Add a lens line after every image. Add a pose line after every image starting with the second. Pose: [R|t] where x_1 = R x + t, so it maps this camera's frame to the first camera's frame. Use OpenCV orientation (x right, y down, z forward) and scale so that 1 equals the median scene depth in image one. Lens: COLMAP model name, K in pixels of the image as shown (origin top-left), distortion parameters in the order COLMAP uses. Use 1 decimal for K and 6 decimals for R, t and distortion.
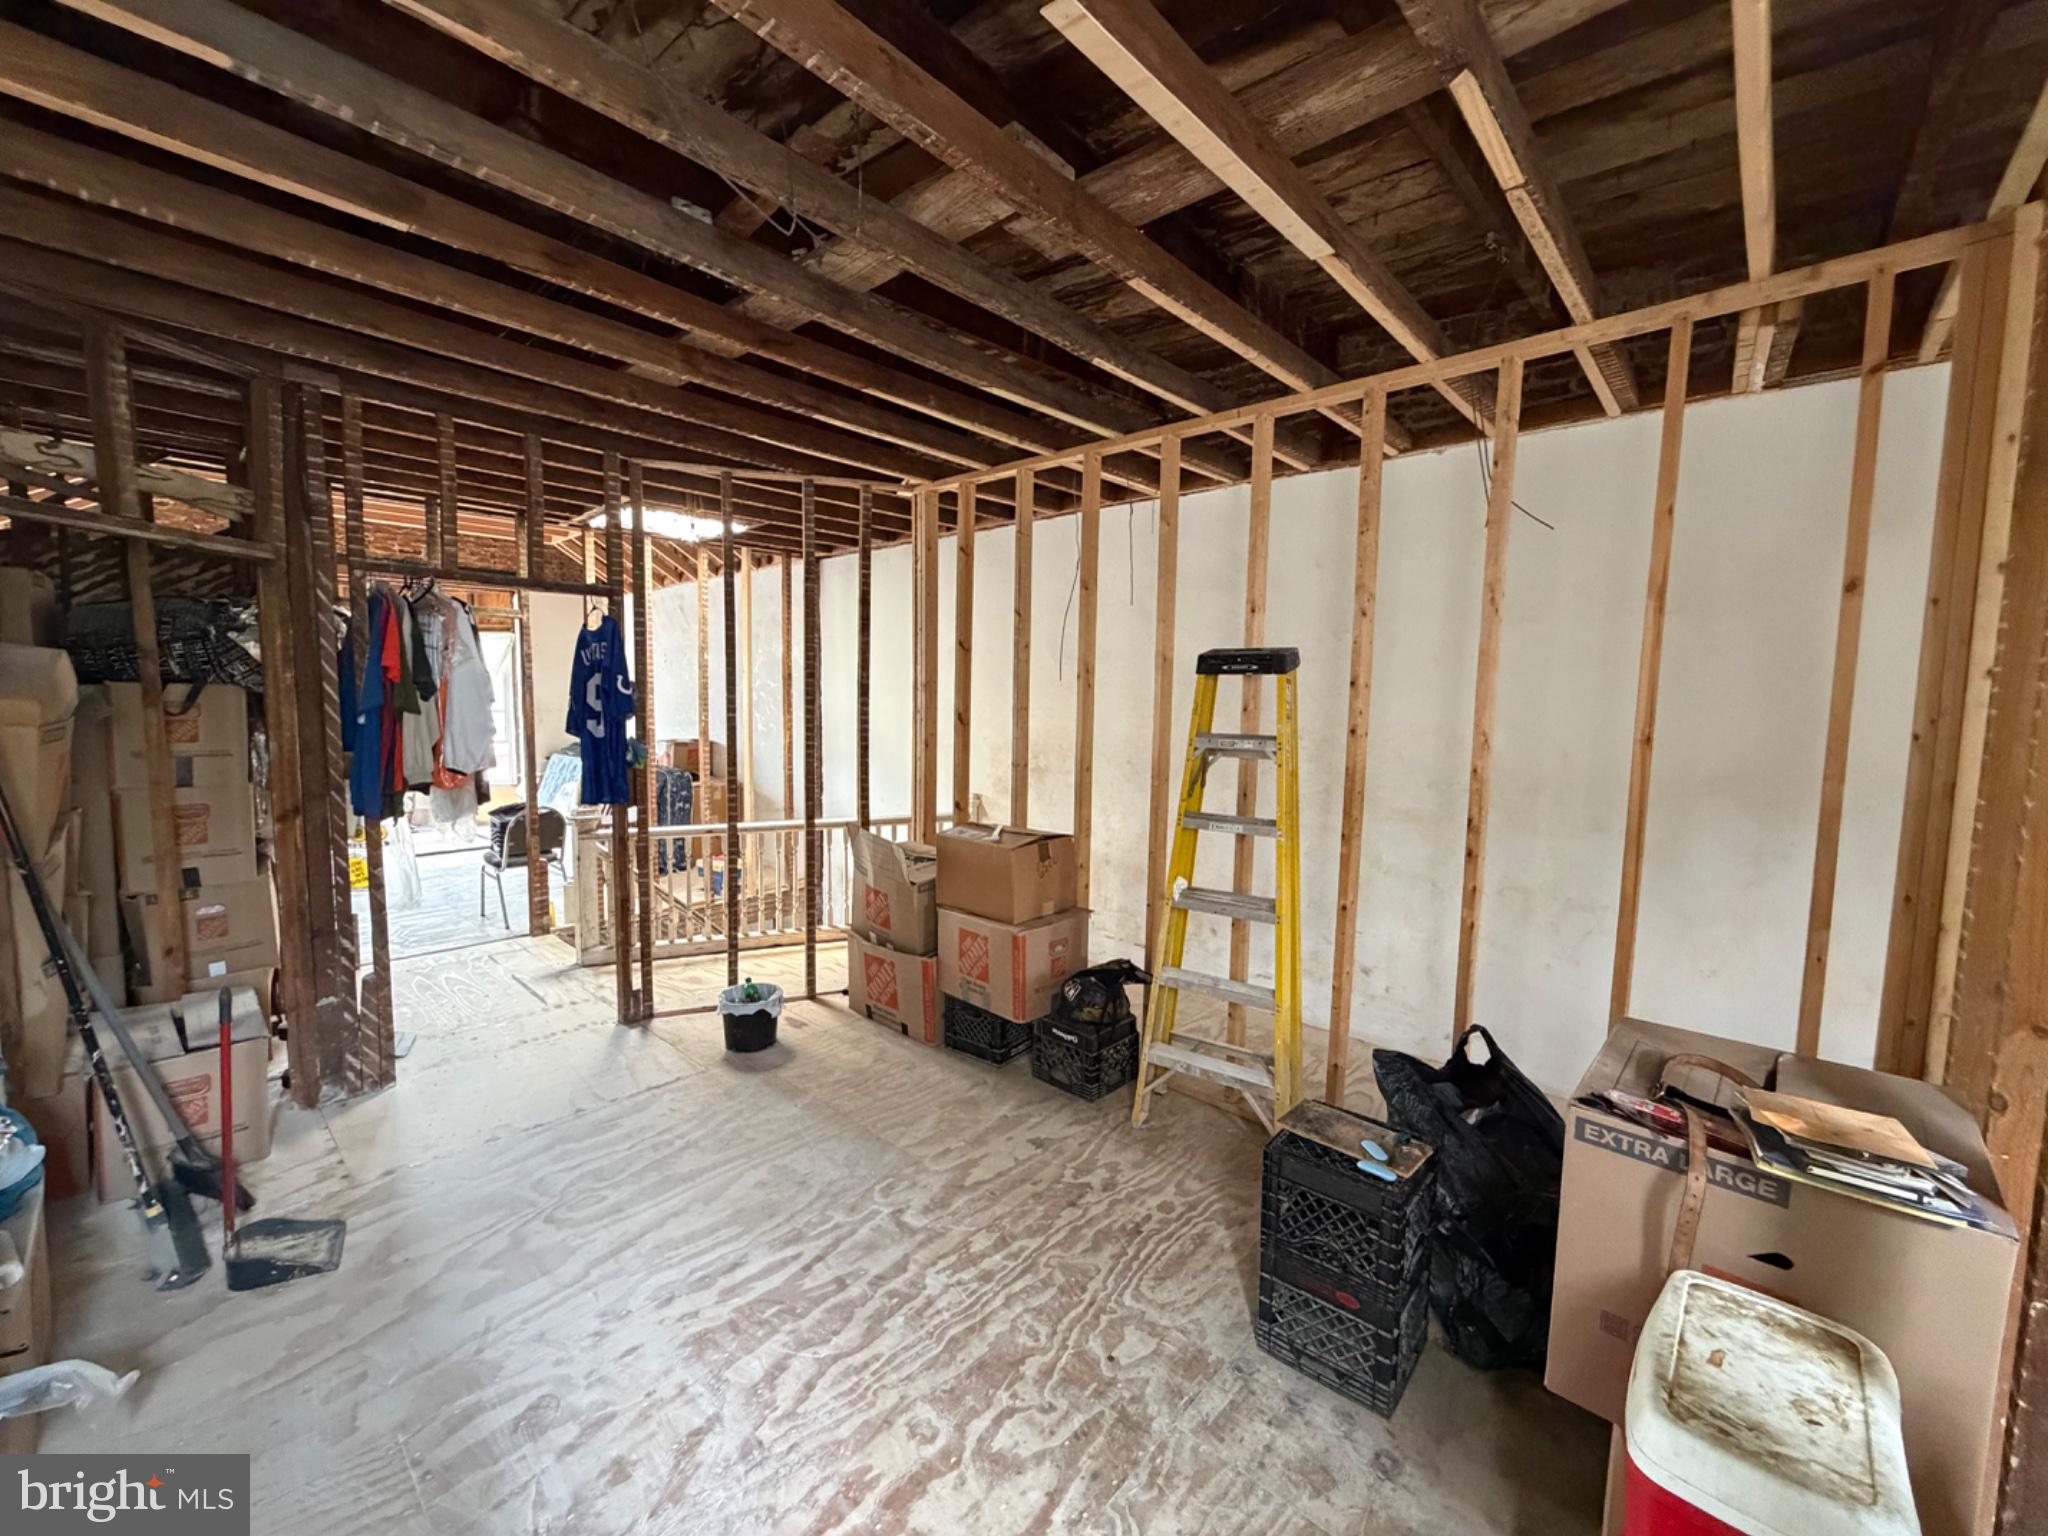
lens RADIAL K [[816.6, 0, 1021.0], [0, 816.6, 769.3], [0, 0, 1]] dist [-0.000882, 0.000202]
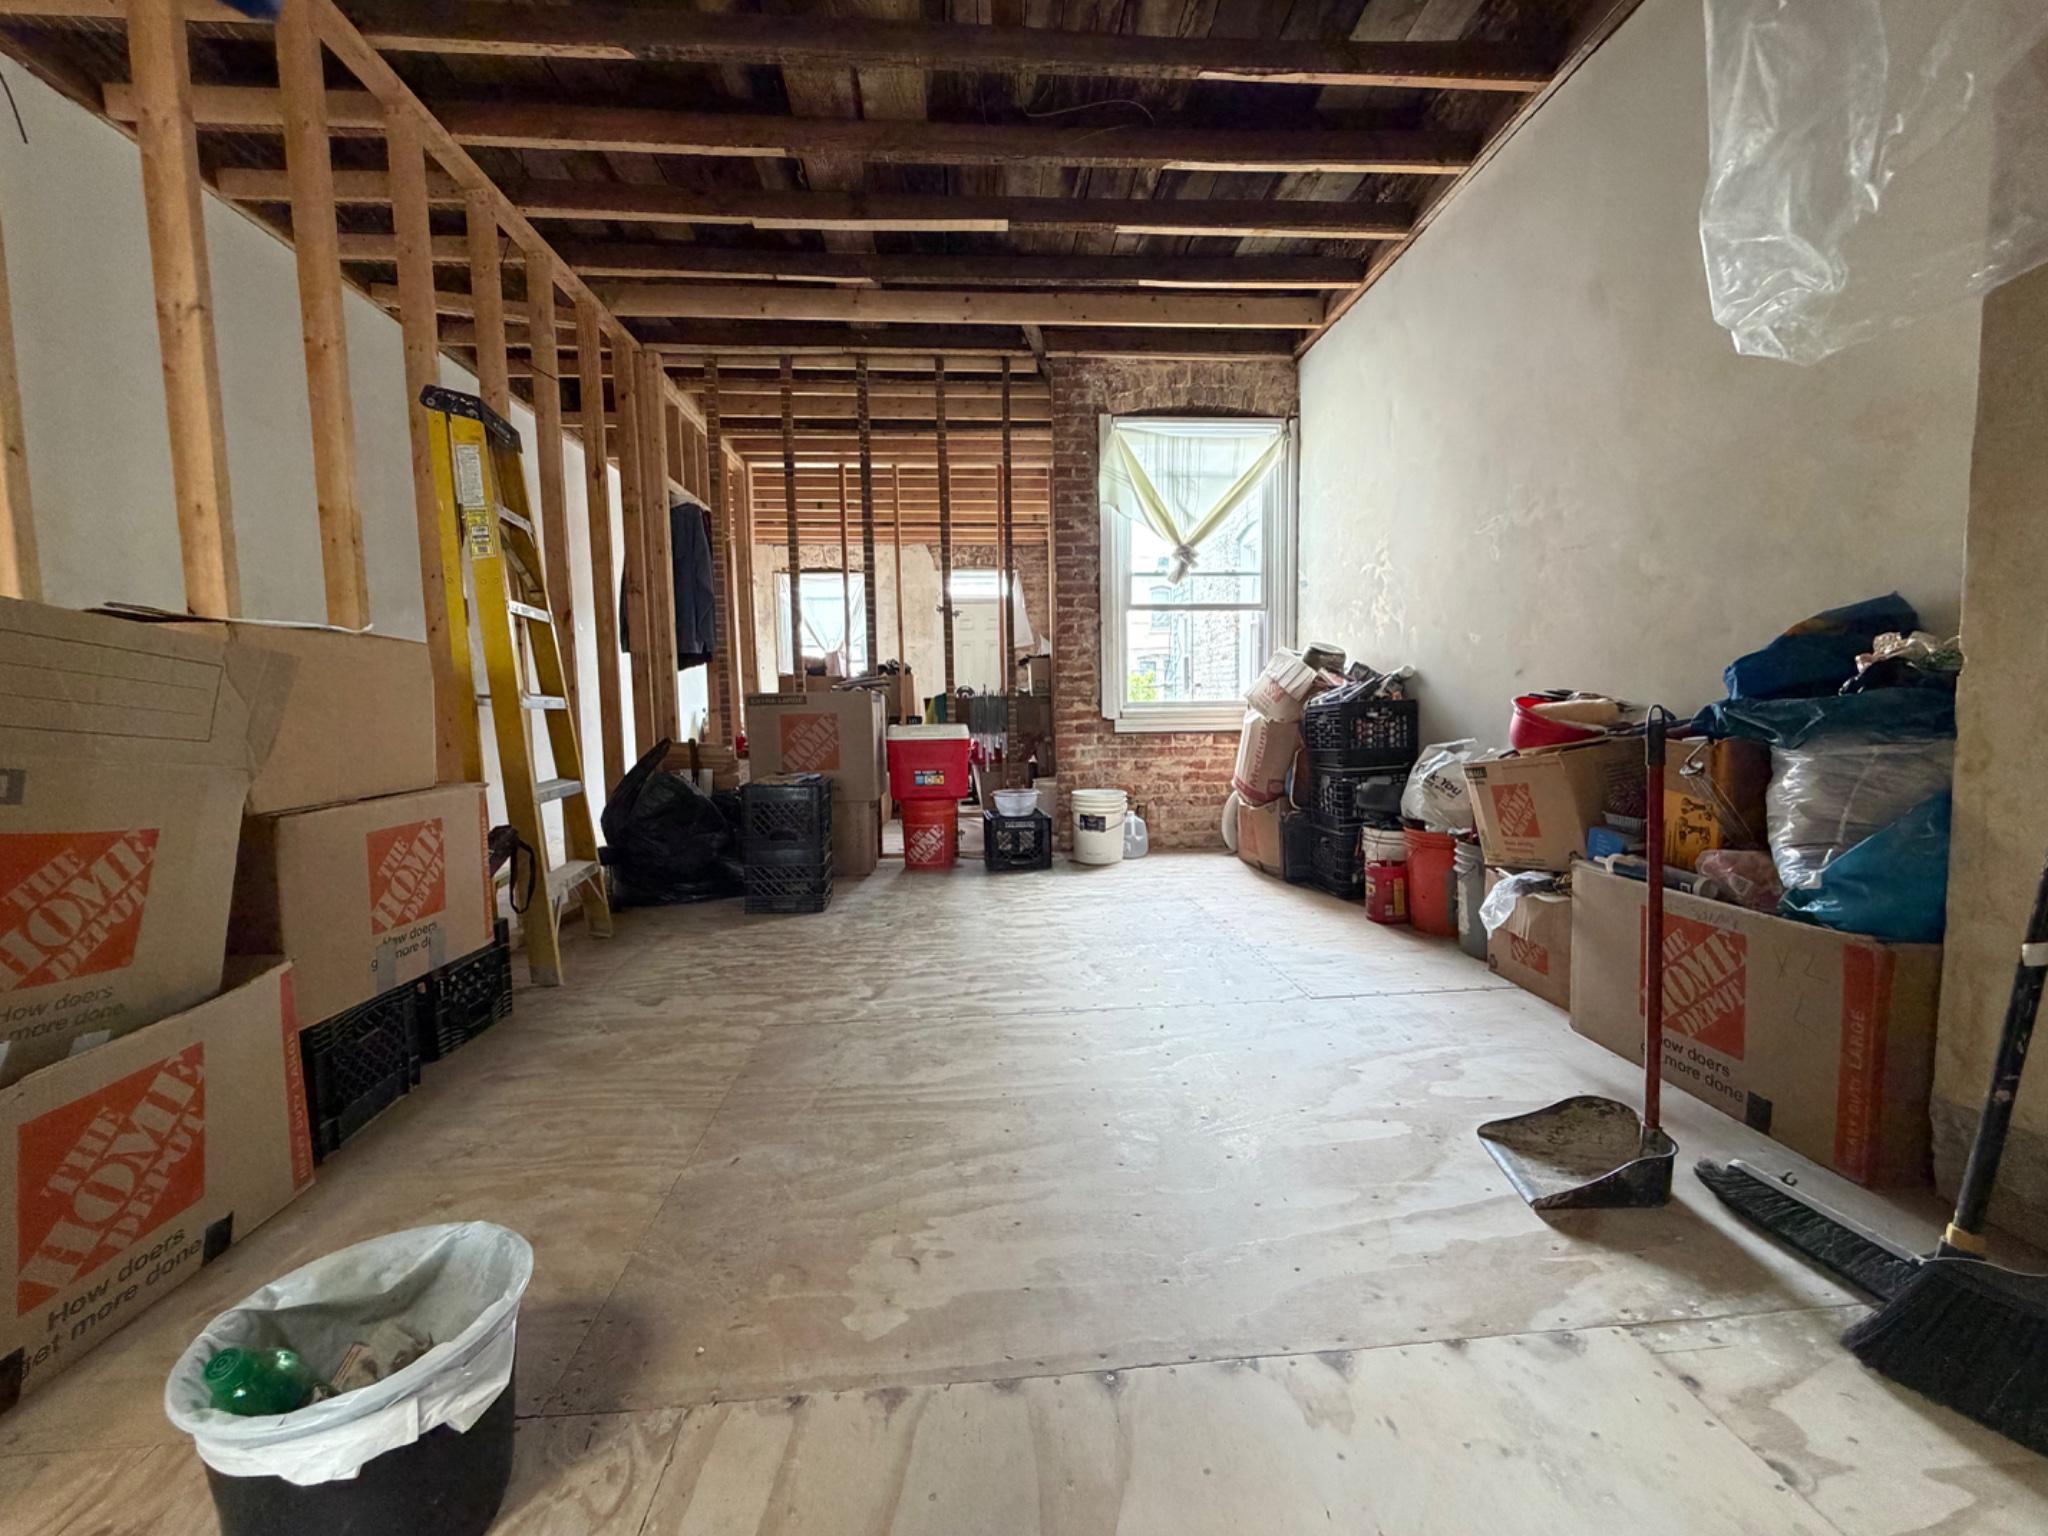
lens RADIAL K [[816.6, 0, 1021.0], [0, 816.6, 769.3], [0, 0, 1]] dist [-0.000882, 0.000202]
pose [[-0.725189, -0.055719, 0.686292, -0.840367], [0.067007, 0.986278, 0.150880, 0.155116], [-0.685282, 0.155403, -0.711505, 1.412047]]
